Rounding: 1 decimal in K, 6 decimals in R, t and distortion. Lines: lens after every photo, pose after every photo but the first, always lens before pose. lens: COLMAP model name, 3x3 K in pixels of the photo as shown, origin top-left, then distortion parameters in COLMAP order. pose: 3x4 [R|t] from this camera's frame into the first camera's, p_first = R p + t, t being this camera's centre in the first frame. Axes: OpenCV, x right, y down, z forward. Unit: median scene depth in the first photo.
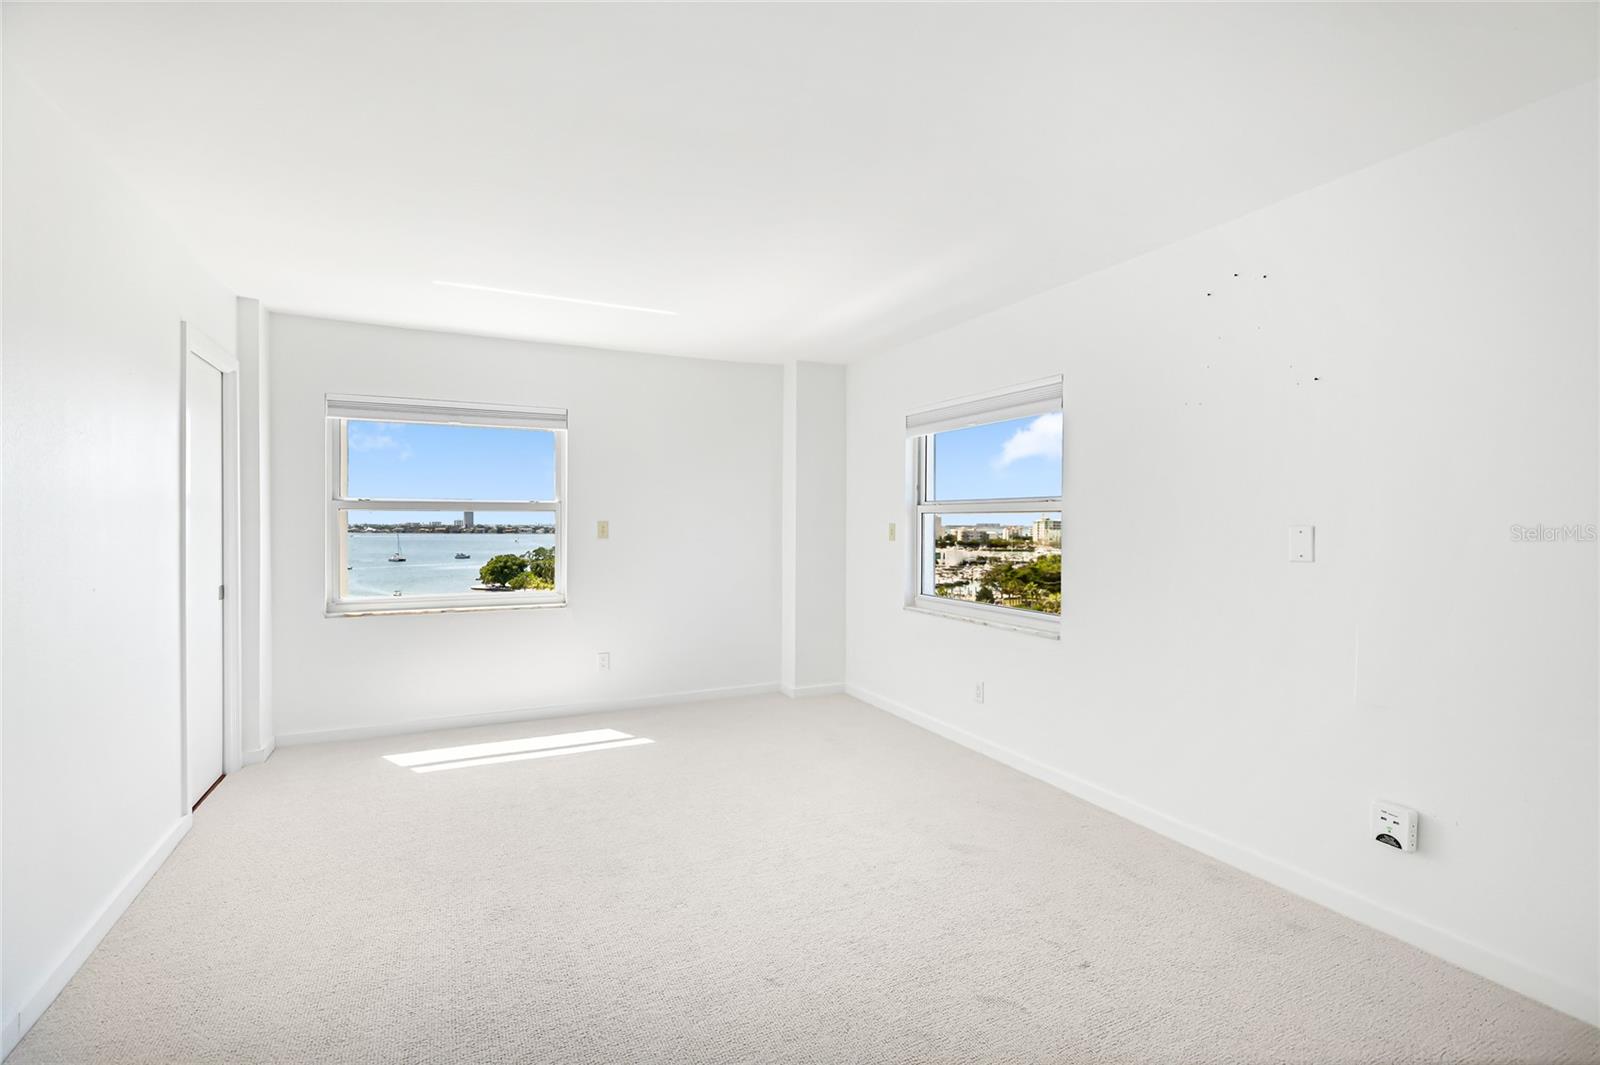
lens RADIAL K [[731.2, 0, 800.3], [0, 731.2, 533.9], [0, 0, 1]] dist [0.000655, -0.000346]
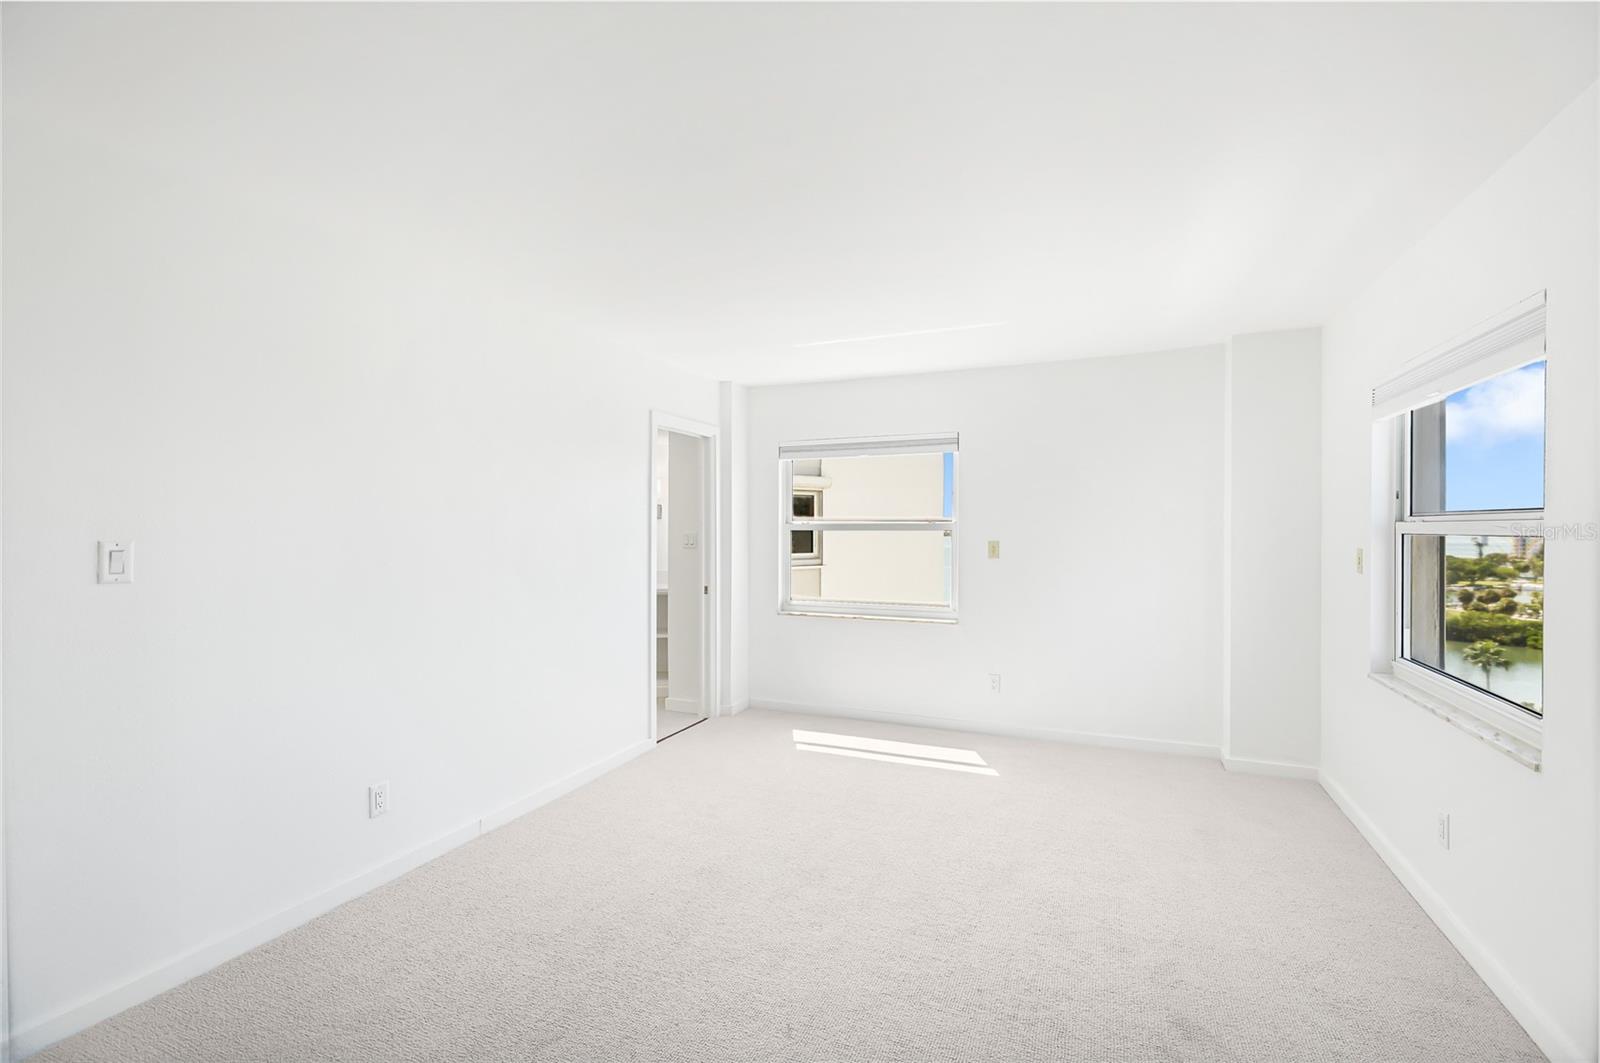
lens RADIAL K [[731.2, 0, 800.2], [0, 731.2, 528.8], [0, 0, 1]] dist [0.000655, -0.000346]
pose [[0.639572, -0.002049, -0.768728, 0.369896], [-0.011537, 0.999858, -0.012263, -0.021348], [0.768644, 0.016712, 0.639458, 0.193642]]
